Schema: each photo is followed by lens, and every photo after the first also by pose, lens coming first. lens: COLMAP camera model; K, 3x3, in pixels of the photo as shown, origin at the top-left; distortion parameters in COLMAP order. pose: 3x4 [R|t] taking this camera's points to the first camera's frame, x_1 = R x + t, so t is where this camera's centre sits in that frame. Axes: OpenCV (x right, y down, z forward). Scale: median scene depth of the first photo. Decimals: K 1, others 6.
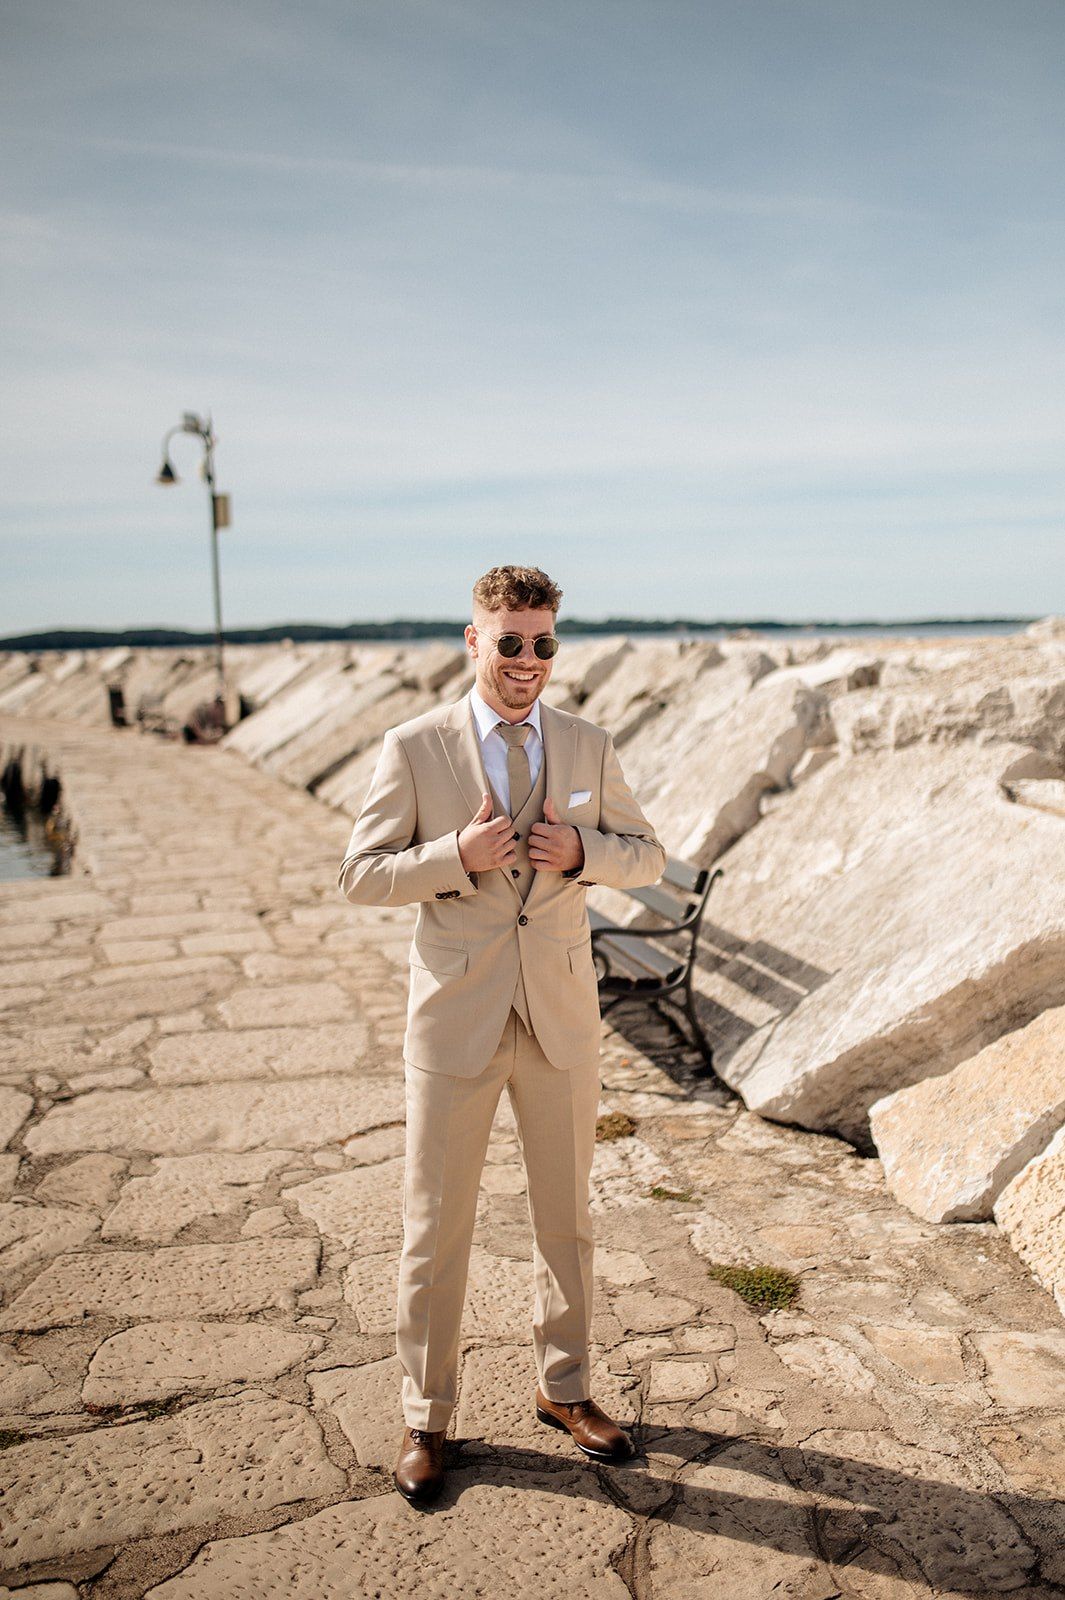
lens RADIAL K [[1598.0, 0, 534.5], [0, 1598.0, 699.3], [0, 0, 1]] dist [-0.003415, 0.010635]
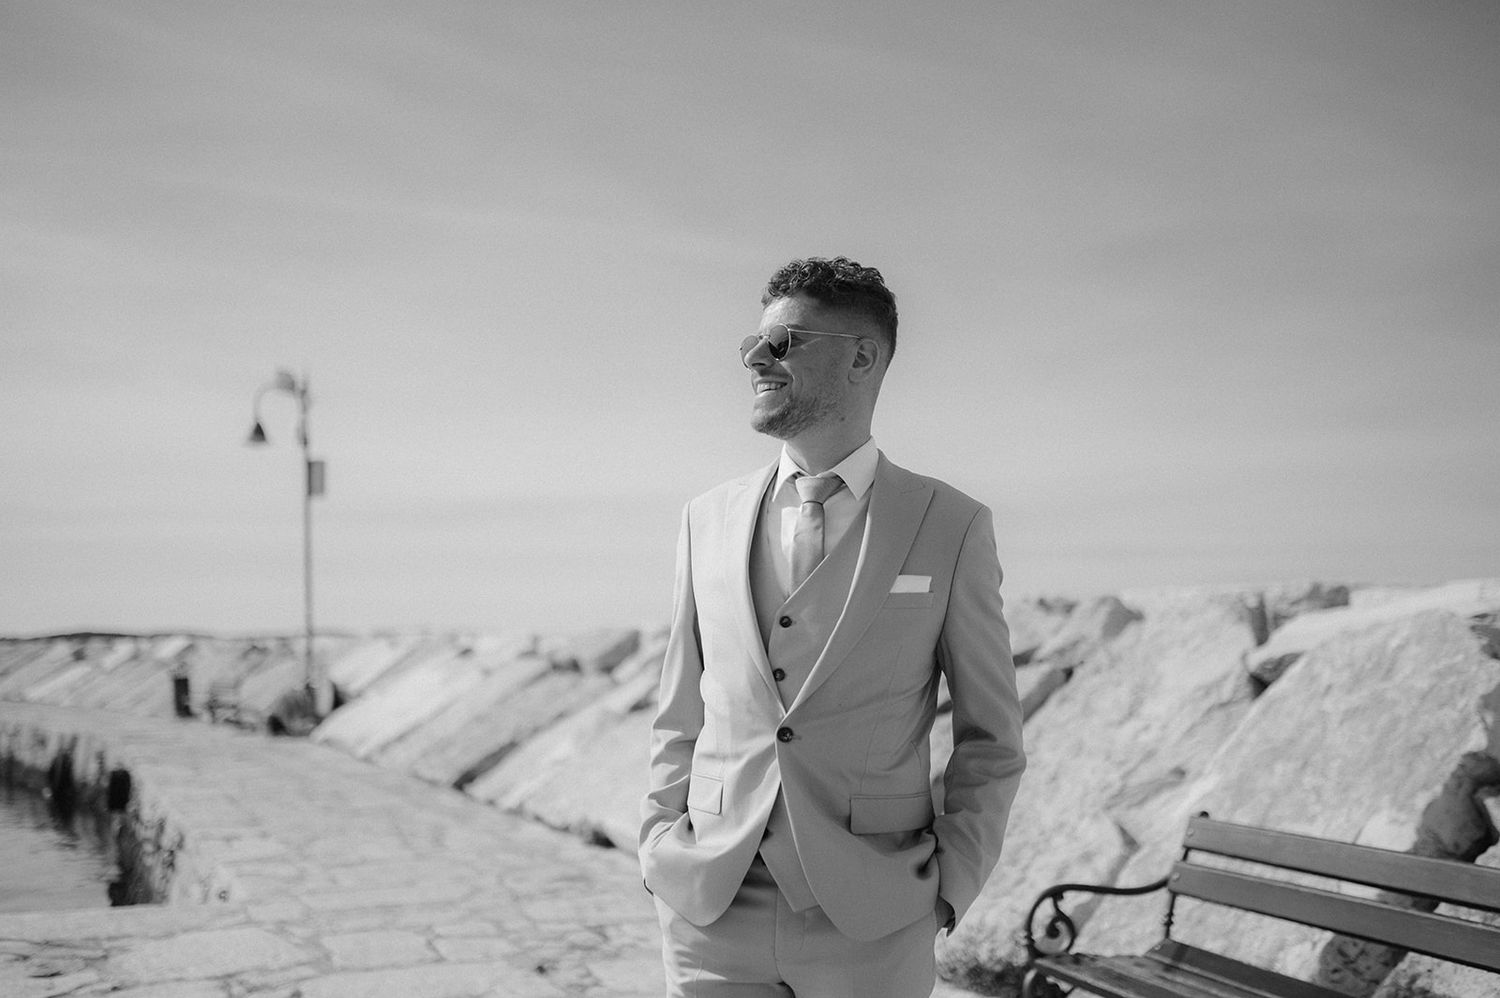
lens RADIAL K [[1533.7, 0, 696.4], [0, 1533.7, 626.5], [0, 0, 1]] dist [0.018297, 0.021889]
pose [[0.995759, 0.027807, 0.087693, -0.059386], [-0.022871, 0.998124, -0.056797, 0.010455], [-0.089107, 0.054551, 0.994527, 0.131021]]
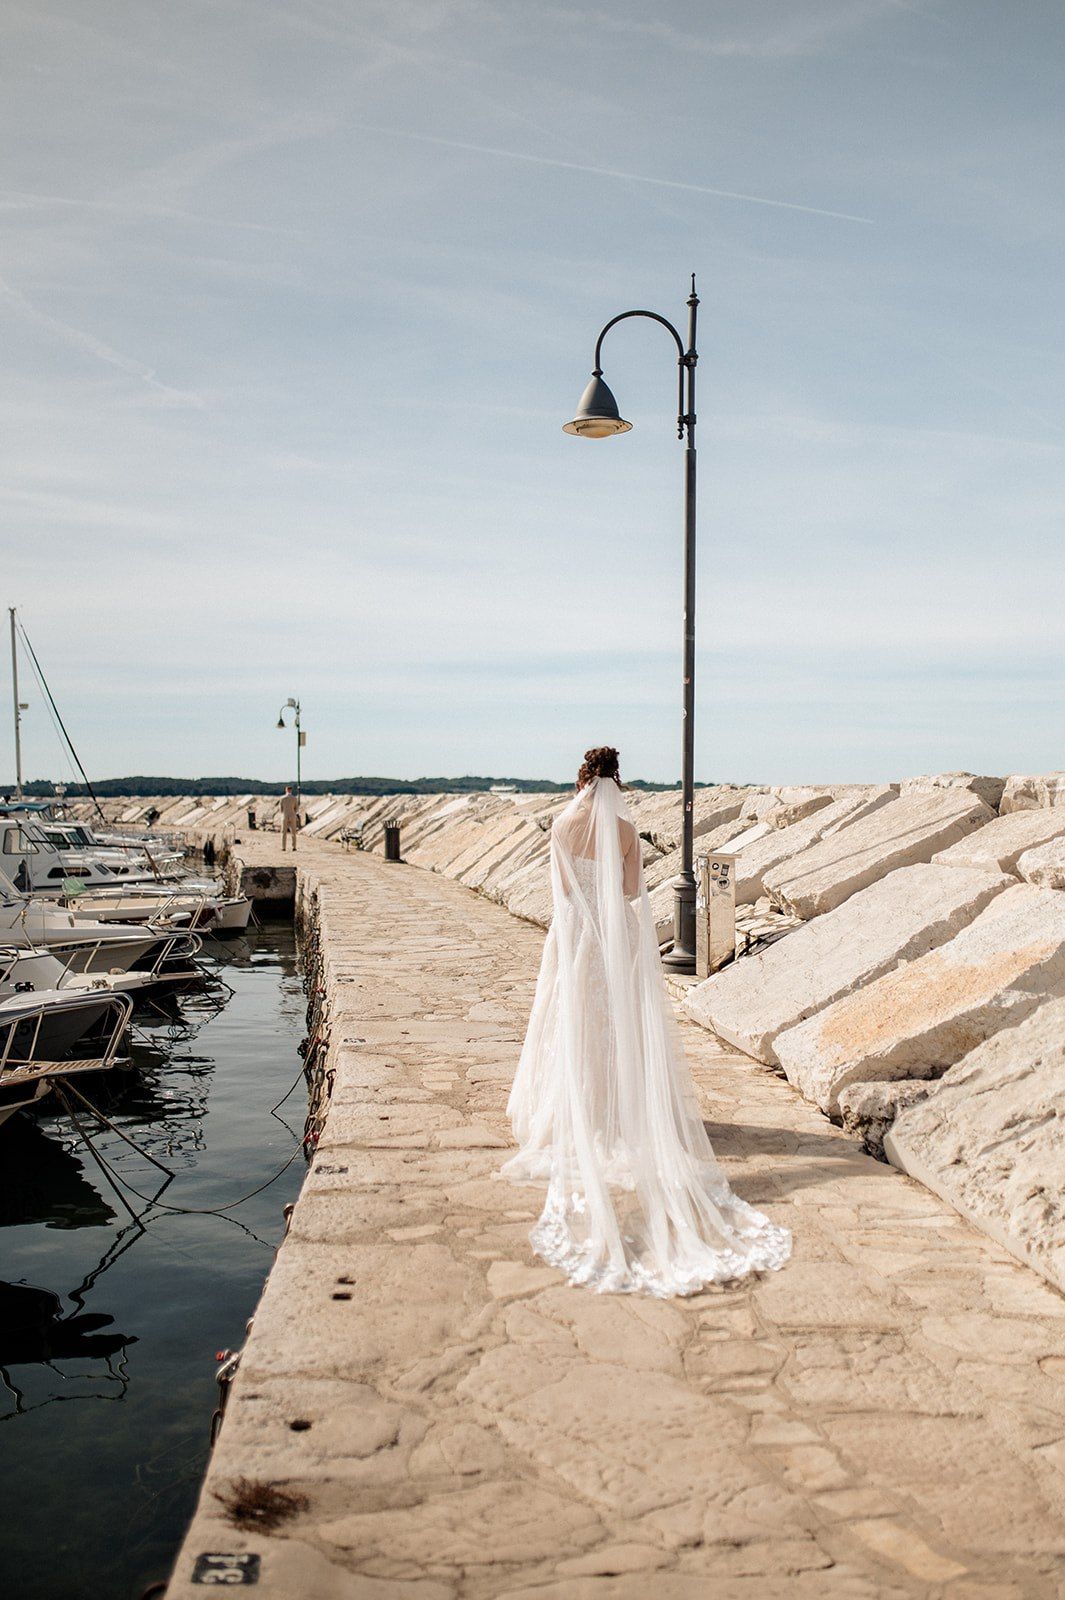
lens RADIAL K [[1554.7, 0, 466.2], [0, 1554.7, 796.8], [0, 0, 1]] dist [0.000088, 0.008250]
pose [[0.996001, 0.034959, -0.082224, 0.262760], [-0.038249, 0.998515, -0.038783, 0.055177], [0.080746, 0.041773, 0.995859, -1.398208]]
